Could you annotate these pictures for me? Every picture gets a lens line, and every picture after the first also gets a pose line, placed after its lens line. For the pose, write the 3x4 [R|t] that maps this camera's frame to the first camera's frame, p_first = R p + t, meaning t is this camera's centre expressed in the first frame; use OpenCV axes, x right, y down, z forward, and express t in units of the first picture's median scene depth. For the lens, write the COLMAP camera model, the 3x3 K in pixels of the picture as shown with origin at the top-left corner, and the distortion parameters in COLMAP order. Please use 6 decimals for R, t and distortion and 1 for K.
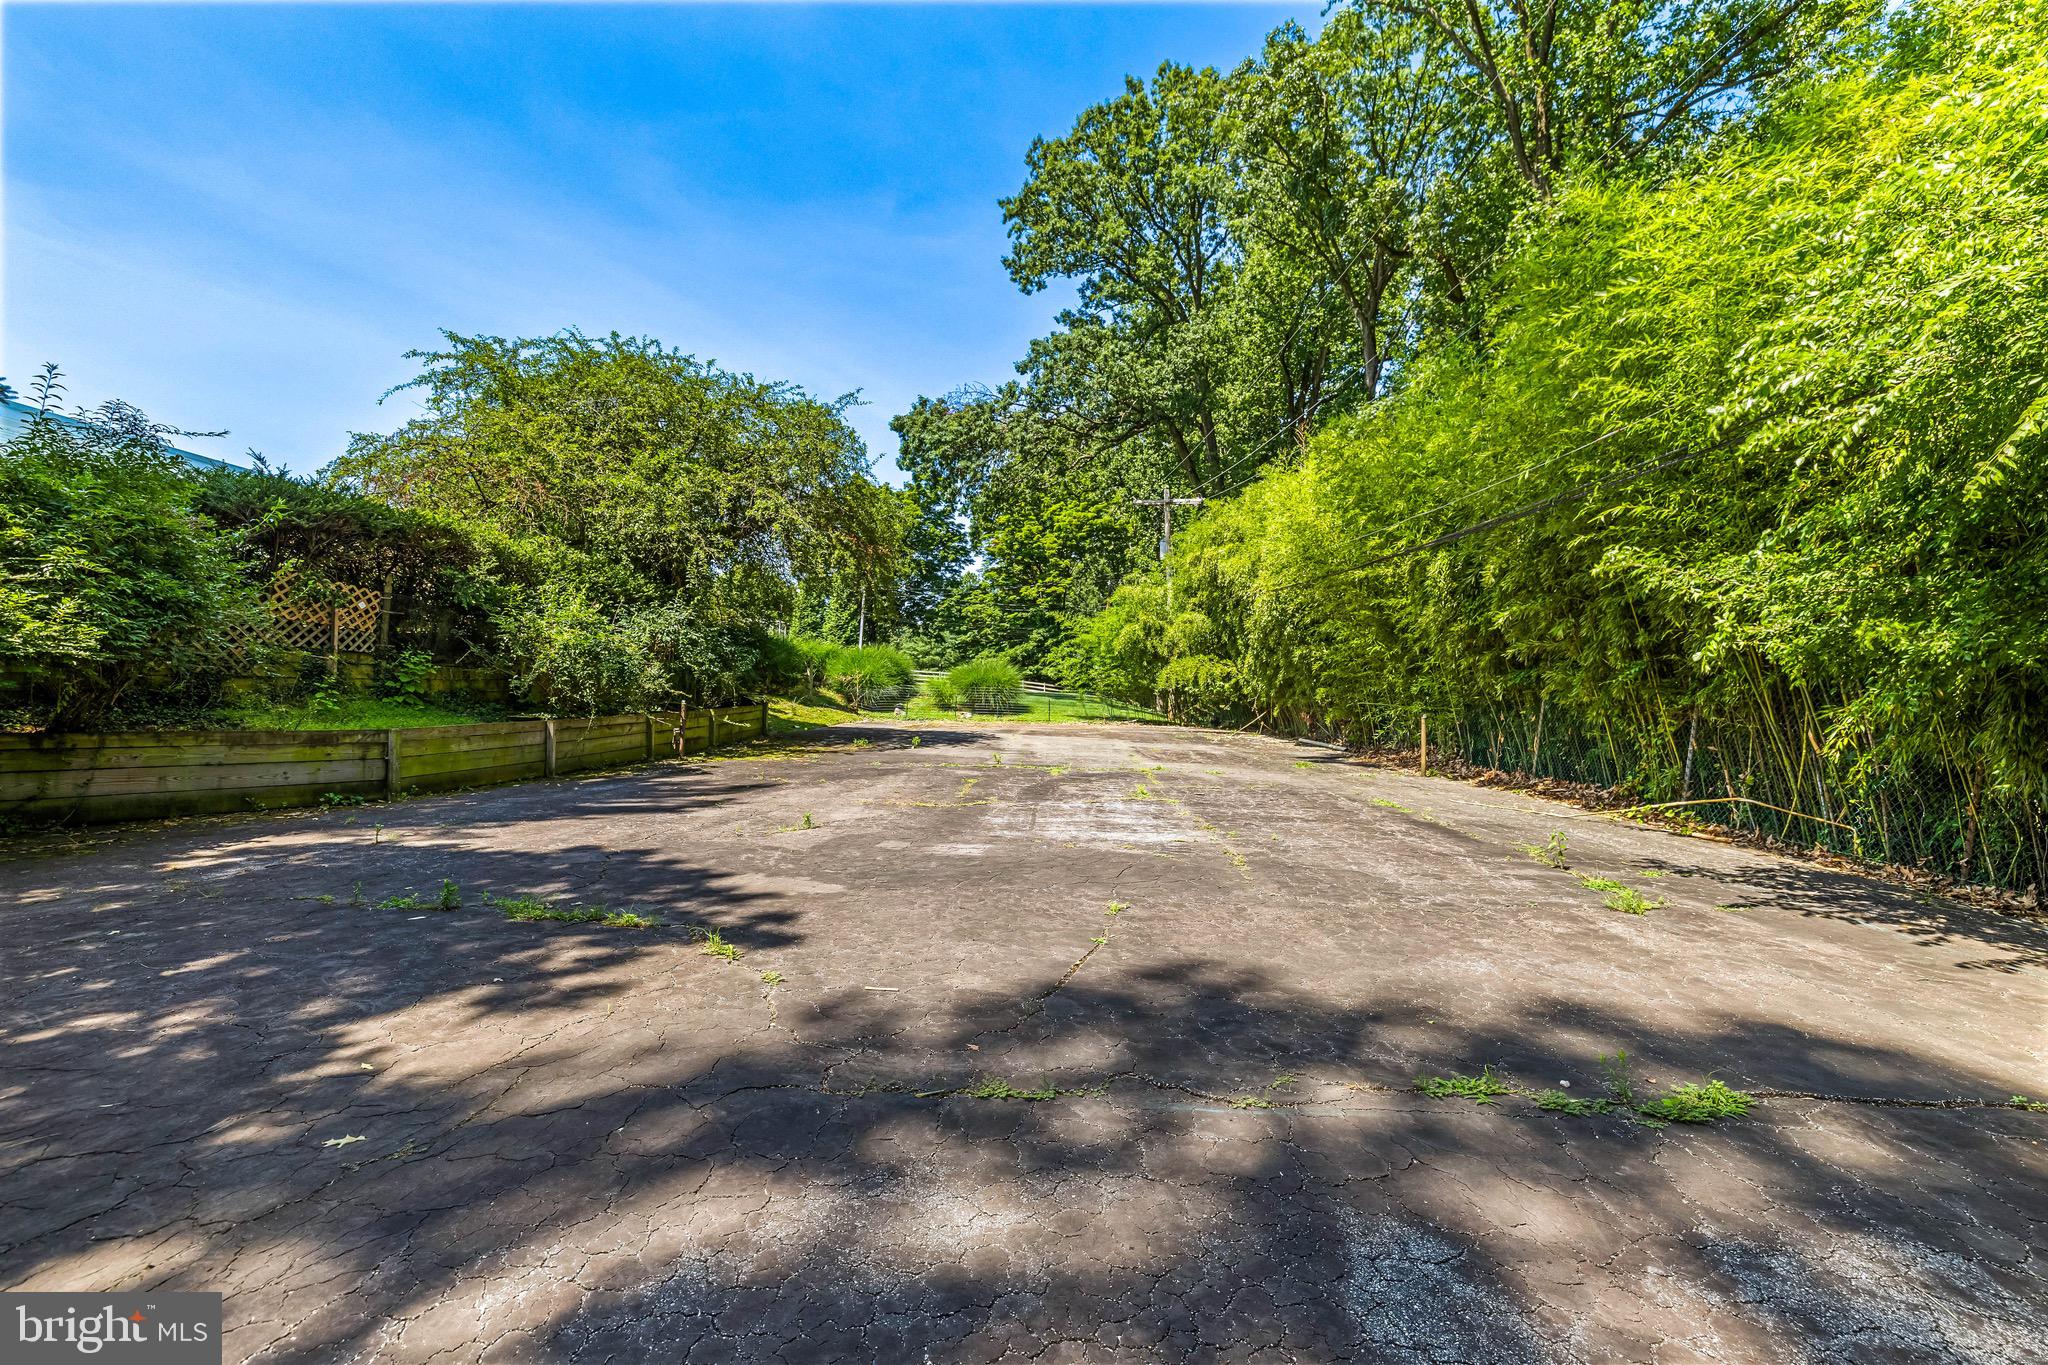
lens RADIAL K [[872.7, 0, 1025.6], [0, 872.7, 675.4], [0, 0, 1]] dist [0.004296, 0.000190]
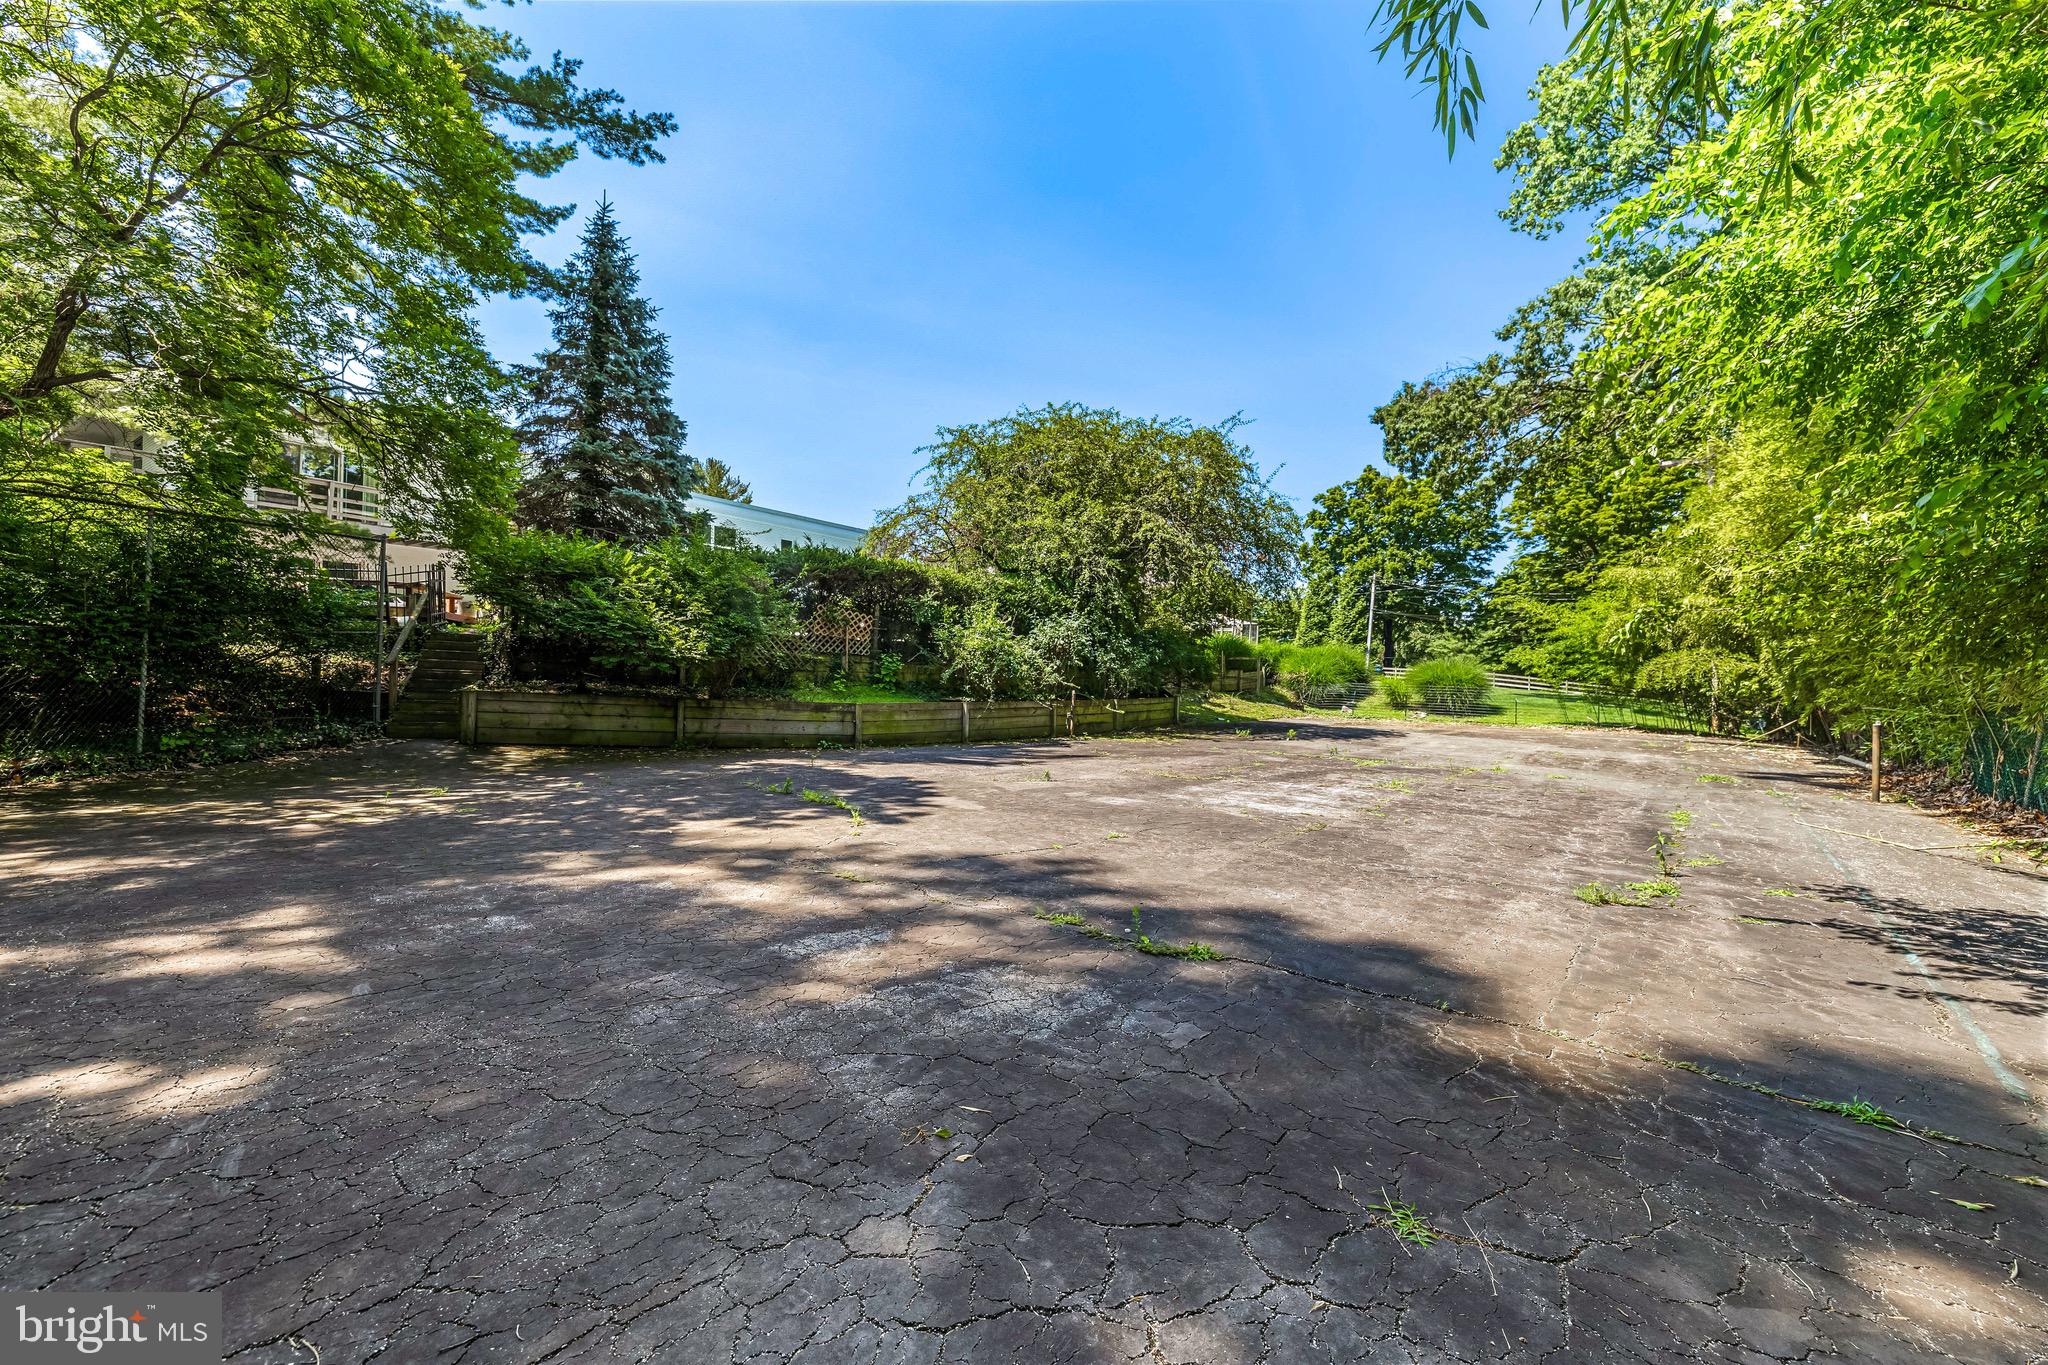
lens RADIAL K [[872.7, 0, 1018.4], [0, 872.7, 675.2], [0, 0, 1]] dist [0.004296, 0.000190]
pose [[0.807349, 0.002640, -0.590069, 0.160014], [-0.002979, 0.999995, 0.000397, 0.003312], [0.590067, 0.001438, 0.807353, -0.037014]]
